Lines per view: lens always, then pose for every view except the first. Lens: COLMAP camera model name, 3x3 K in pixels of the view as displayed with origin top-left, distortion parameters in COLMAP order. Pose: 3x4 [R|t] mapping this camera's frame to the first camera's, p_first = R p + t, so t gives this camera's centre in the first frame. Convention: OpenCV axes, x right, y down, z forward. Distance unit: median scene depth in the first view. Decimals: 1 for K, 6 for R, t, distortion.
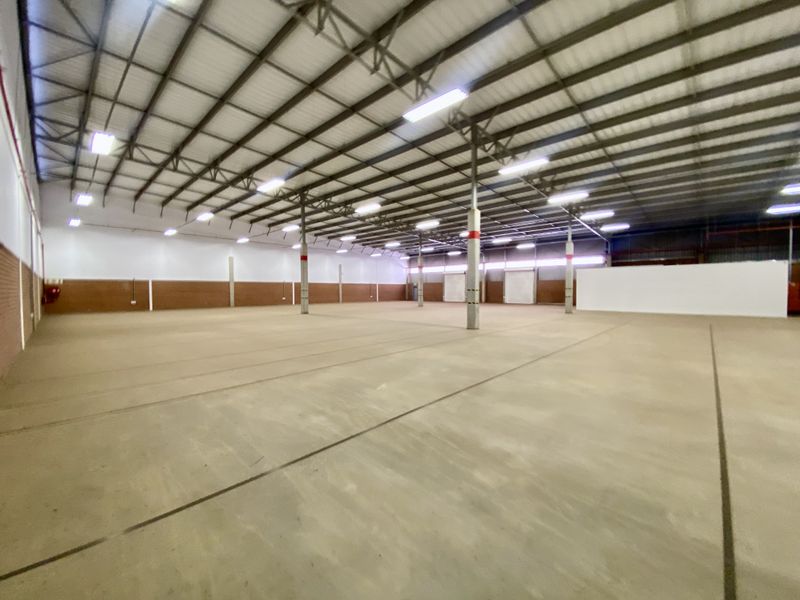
lens RADIAL K [[323.6, 0, 398.0], [0, 323.6, 308.7], [0, 0, 1]] dist [0.026110, -0.020550]
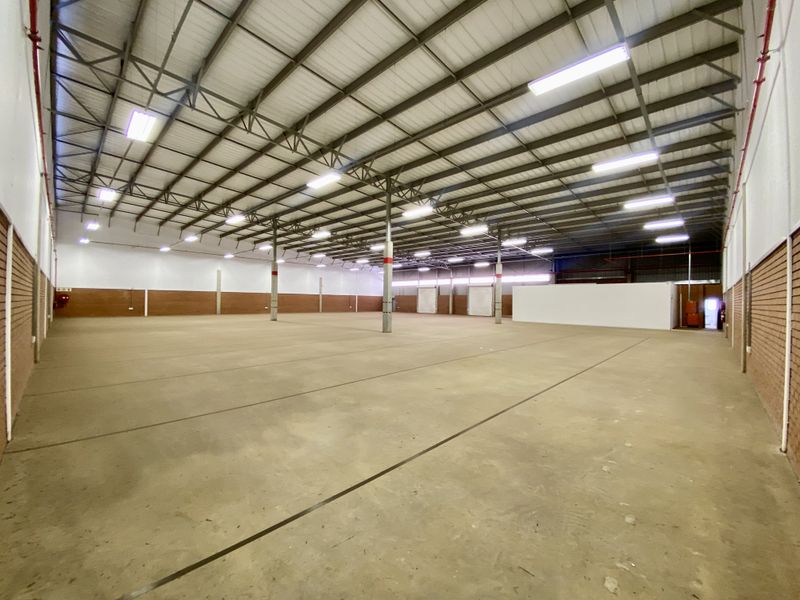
lens RADIAL K [[321.2, 0, 400.0], [0, 321.2, 300.0], [0, 0, 1]] dist [0.021365, -0.021159]
pose [[0.999854, 0.017056, -0.000421, 0.132257], [-0.017048, 0.997842, -0.063417, 0.007196], [-0.000661, 0.063415, 0.997987, -0.126873]]
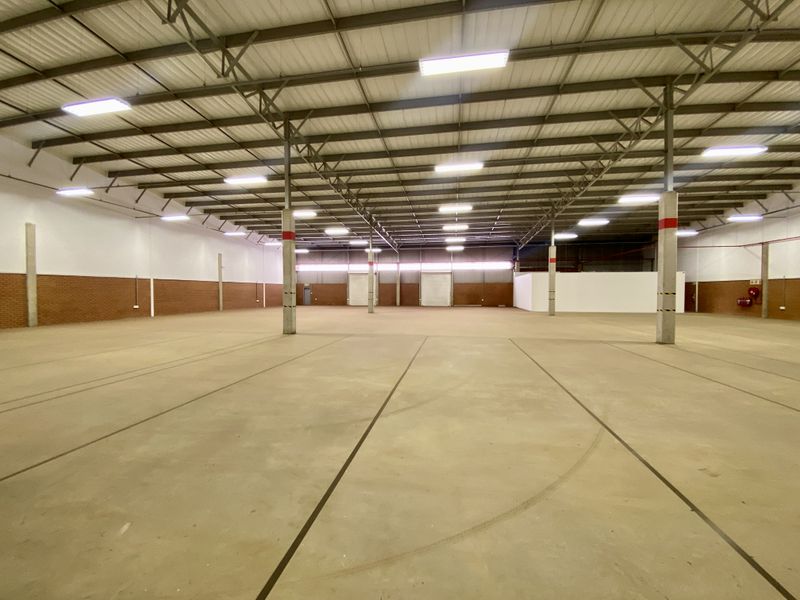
lens RADIAL K [[325.3, 0, 400.0], [0, 325.3, 300.0], [0, 0, 1]] dist [0.024974, -0.022065]
pose [[0.832589, -0.009884, 0.553804, -0.348788], [0.028662, 0.999270, -0.025255, -0.017645], [-0.553150, 0.036901, 0.832264, 0.328570]]
